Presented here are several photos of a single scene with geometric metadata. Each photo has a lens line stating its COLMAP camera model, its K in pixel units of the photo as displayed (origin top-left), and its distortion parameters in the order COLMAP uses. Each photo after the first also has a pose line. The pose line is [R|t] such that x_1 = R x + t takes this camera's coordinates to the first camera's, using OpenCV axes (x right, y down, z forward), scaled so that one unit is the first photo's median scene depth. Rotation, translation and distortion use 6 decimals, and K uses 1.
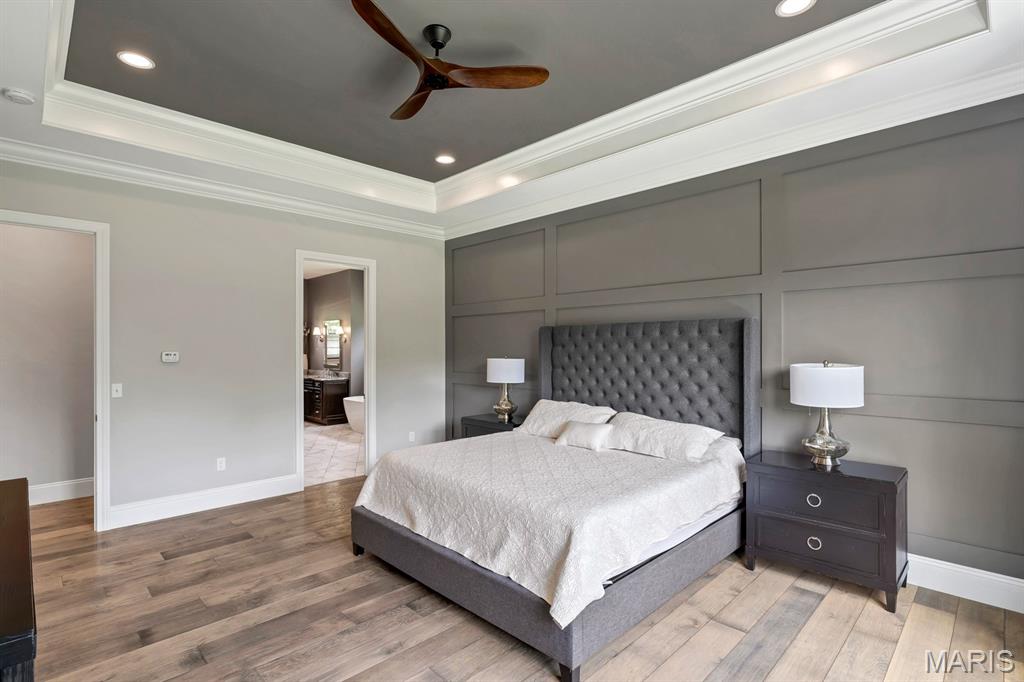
lens RADIAL K [[496.0, 0, 510.5], [0, 496.0, 345.1], [0, 0, 1]] dist [-0.001146, -0.000548]
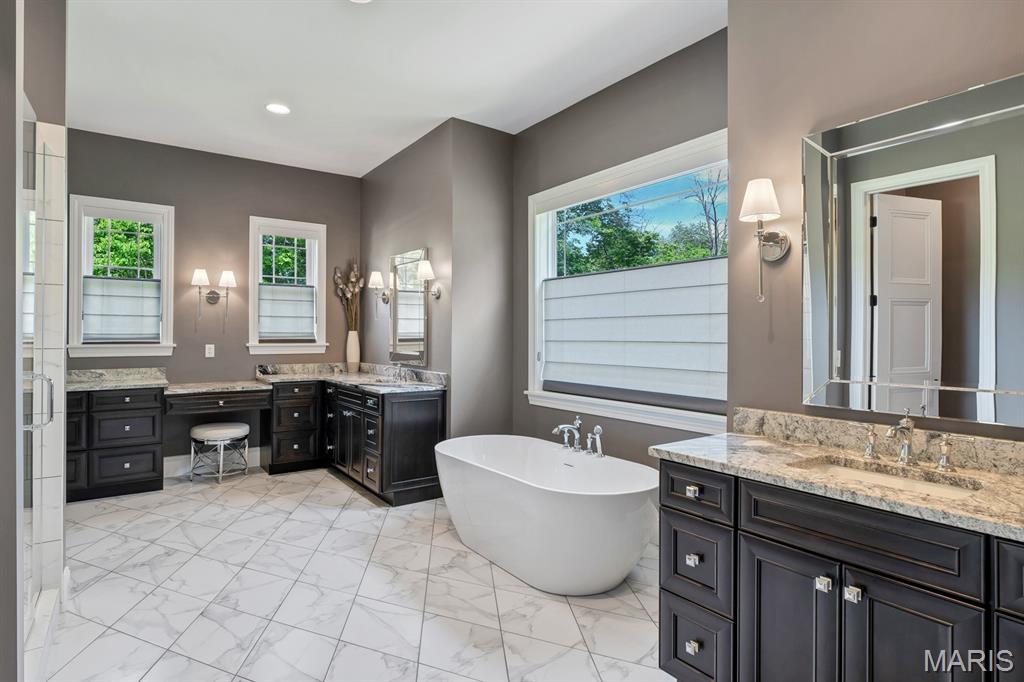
lens RADIAL K [[547.0, 0, 515.7], [0, 547.0, 342.1], [0, 0, 1]] dist [-0.004543, -0.000402]
pose [[0.987652, 0.013117, -0.156111, -0.194224], [-0.010981, 0.999834, 0.014540, 0.021635], [0.156275, -0.012646, 0.987633, 0.550254]]
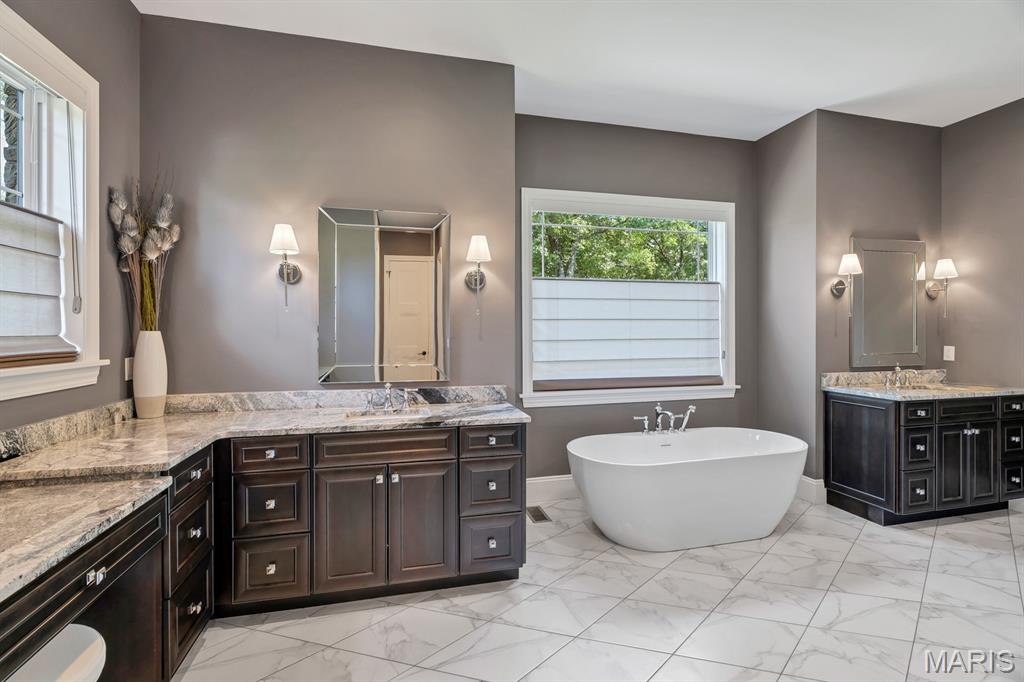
lens RADIAL K [[459.5, 0, 511.3], [0, 459.5, 338.6], [0, 0, 1]] dist [-0.002181, 0.000958]
pose [[0.502608, -0.008805, 0.864470, -0.565603], [-0.001874, 0.999935, 0.011274, 0.021107], [-0.864513, -0.007287, 0.502558, 0.823231]]
